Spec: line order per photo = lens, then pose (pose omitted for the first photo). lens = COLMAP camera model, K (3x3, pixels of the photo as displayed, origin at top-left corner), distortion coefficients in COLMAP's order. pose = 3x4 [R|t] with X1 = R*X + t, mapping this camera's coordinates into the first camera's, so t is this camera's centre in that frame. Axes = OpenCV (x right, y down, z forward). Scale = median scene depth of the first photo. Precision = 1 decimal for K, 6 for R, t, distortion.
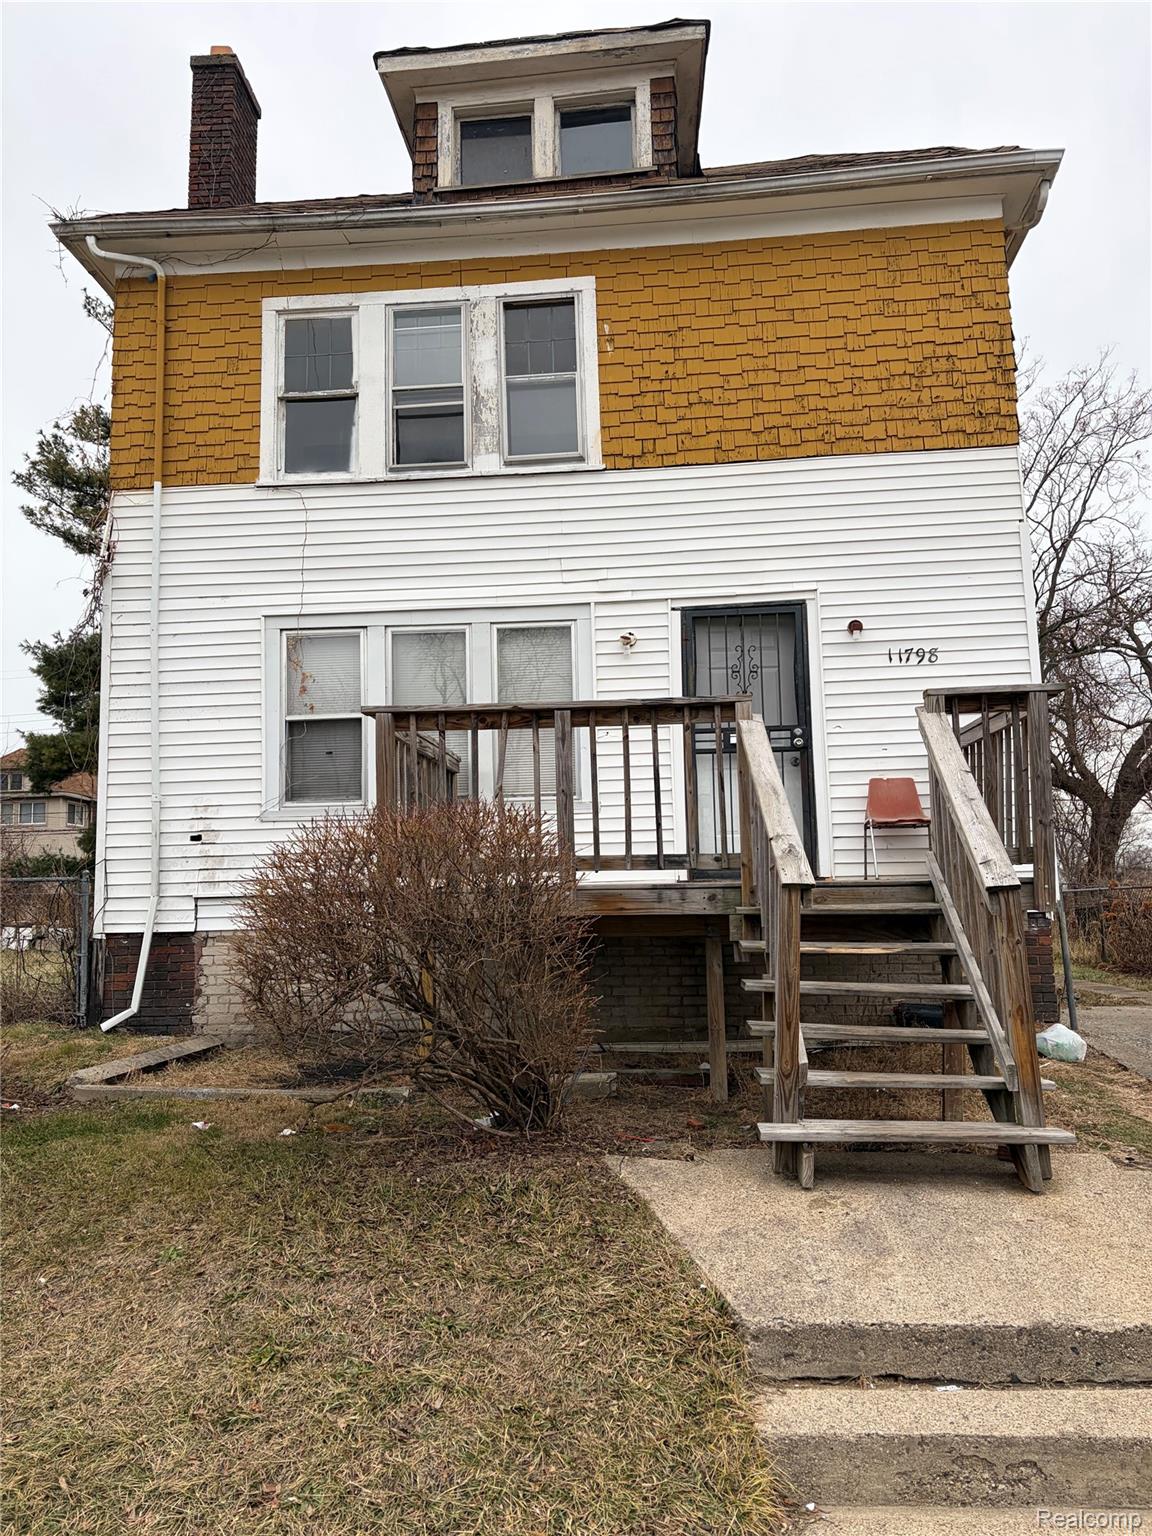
lens RADIAL K [[1159.5, 0, 574.4], [0, 1159.5, 758.6], [0, 0, 1]] dist [0.037365, -0.047017]
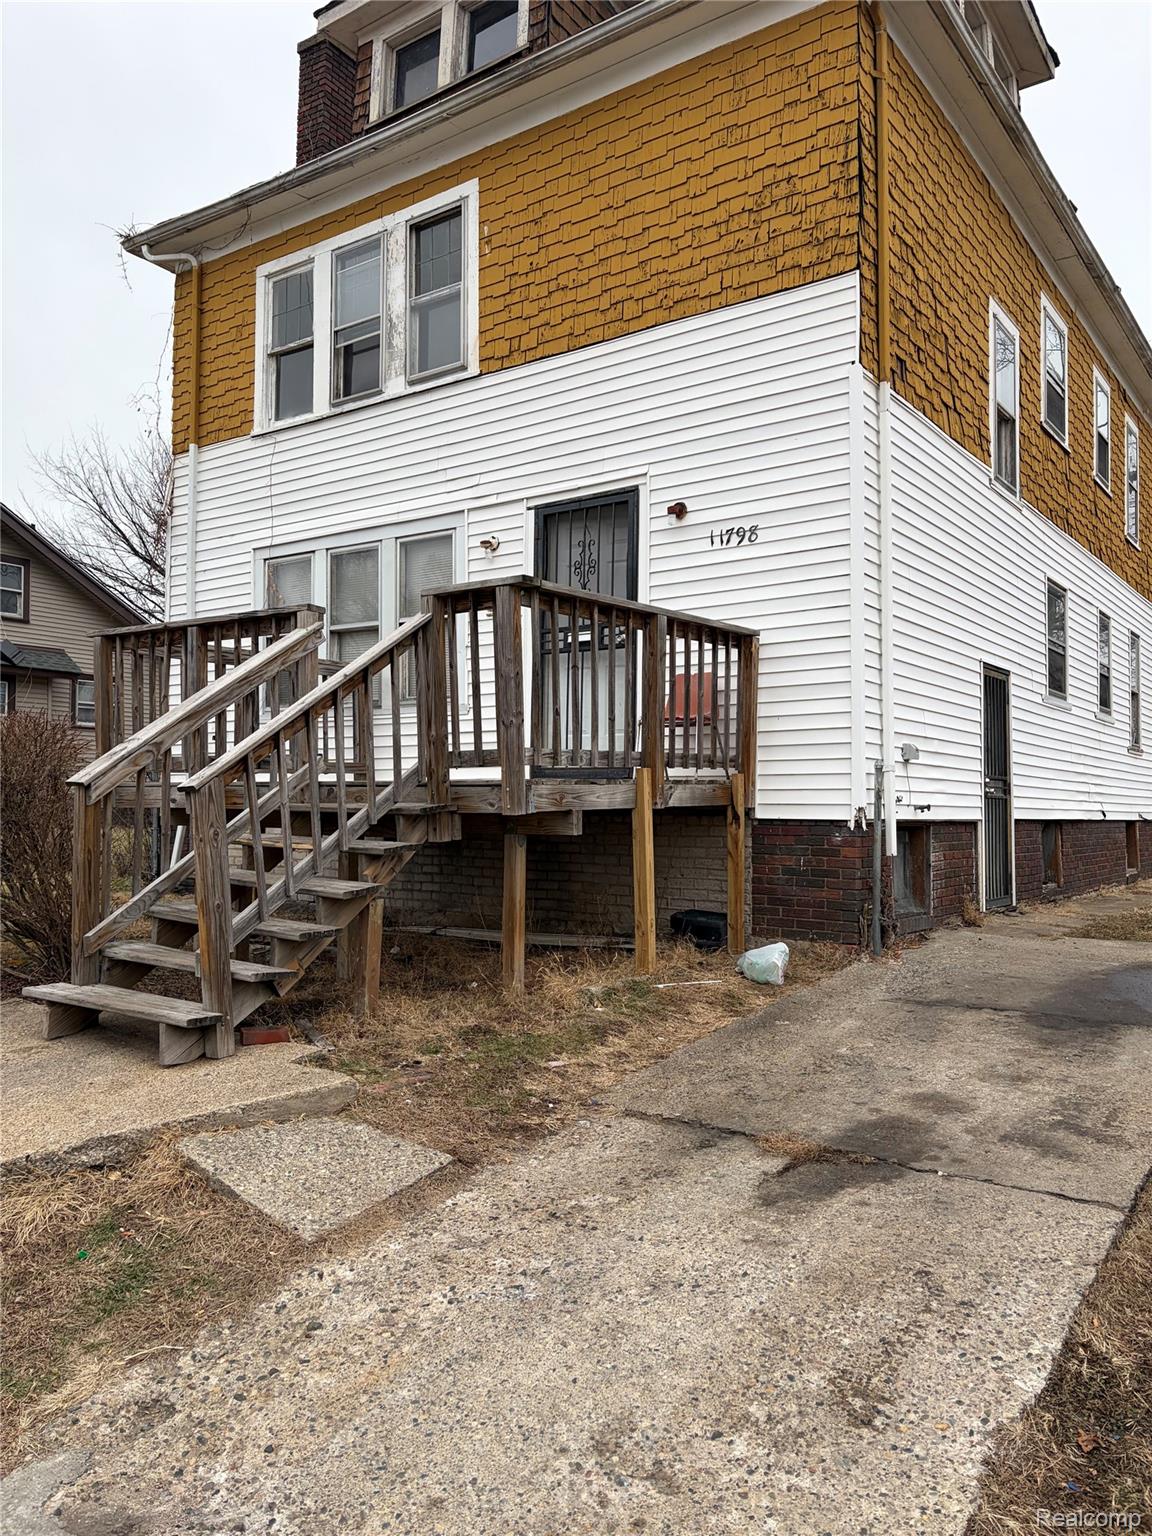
lens RADIAL K [[1159.5, 0, 576.4], [0, 1159.5, 767.9], [0, 0, 1]] dist [0.037365, -0.047017]
pose [[0.856817, 0.013513, -0.515444, 0.628638], [0.038371, 0.995214, 0.089874, 0.005117], [0.514191, -0.096784, 0.852197, 0.139938]]
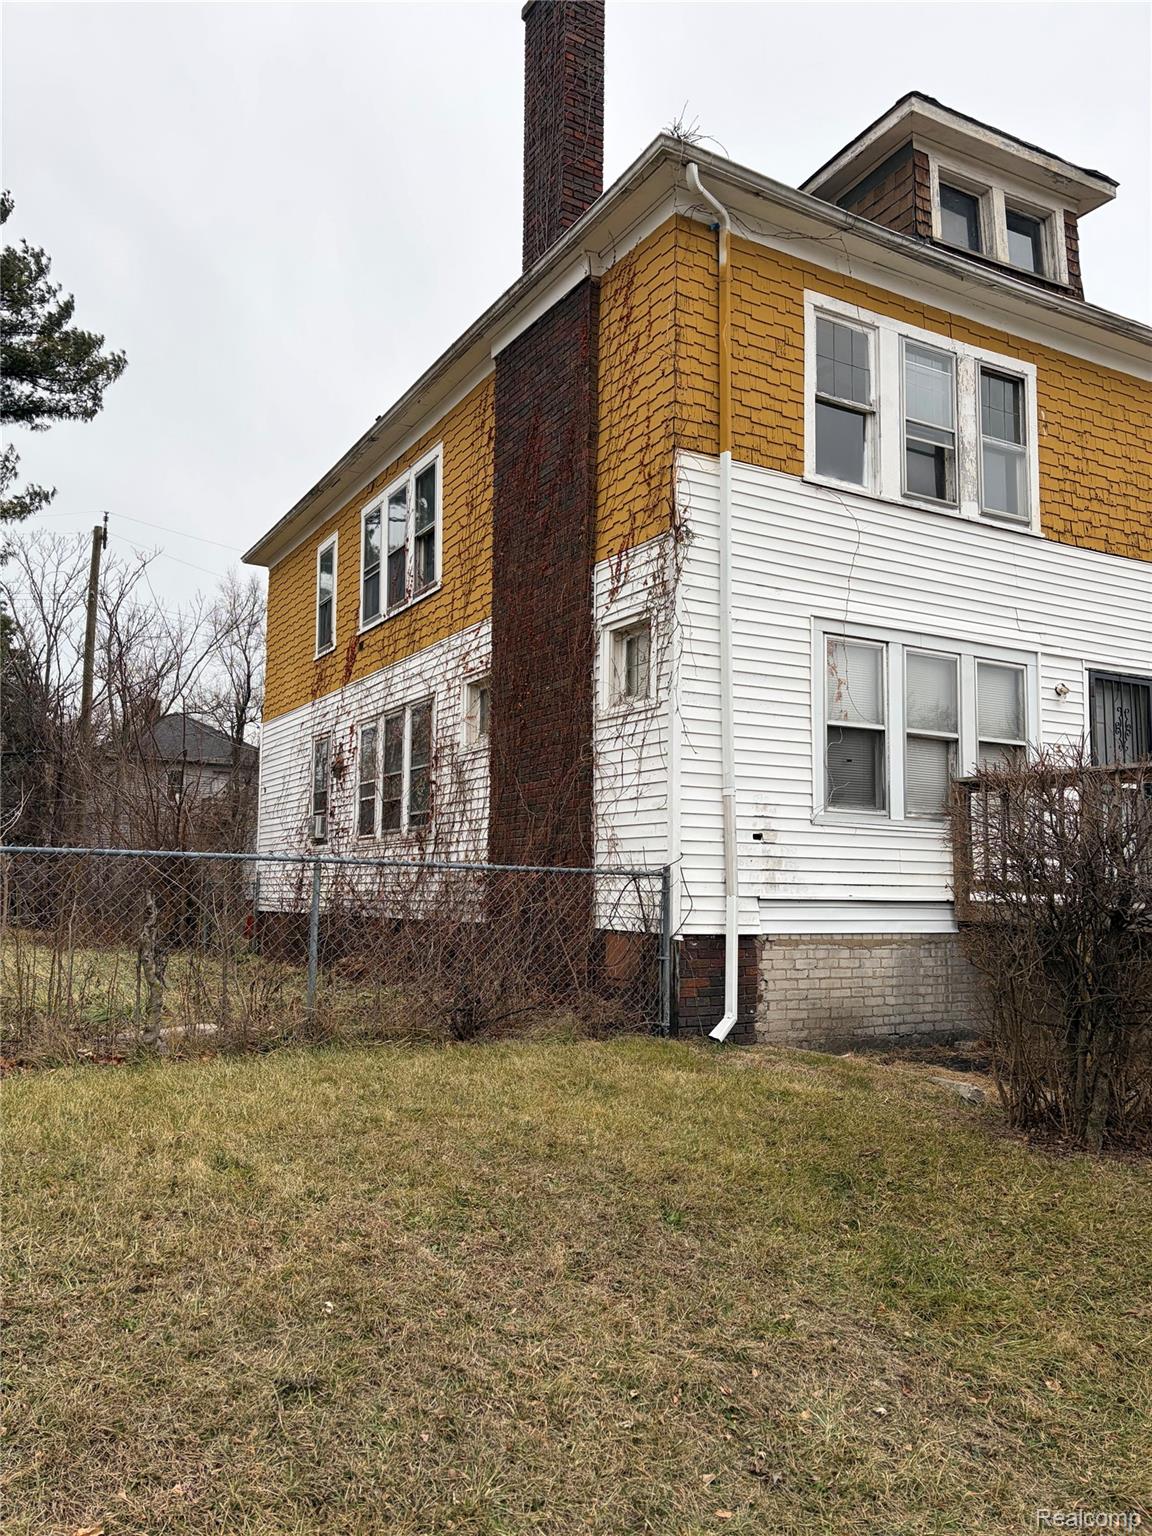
lens RADIAL K [[1159.5, 0, 581.6], [0, 1159.5, 768.3], [0, 0, 1]] dist [0.037365, -0.047017]
pose [[0.827343, 0.094224, 0.553738, -0.964368], [-0.101358, 0.994690, -0.017816, 0.043470], [-0.552477, -0.041386, 0.832500, 0.285152]]
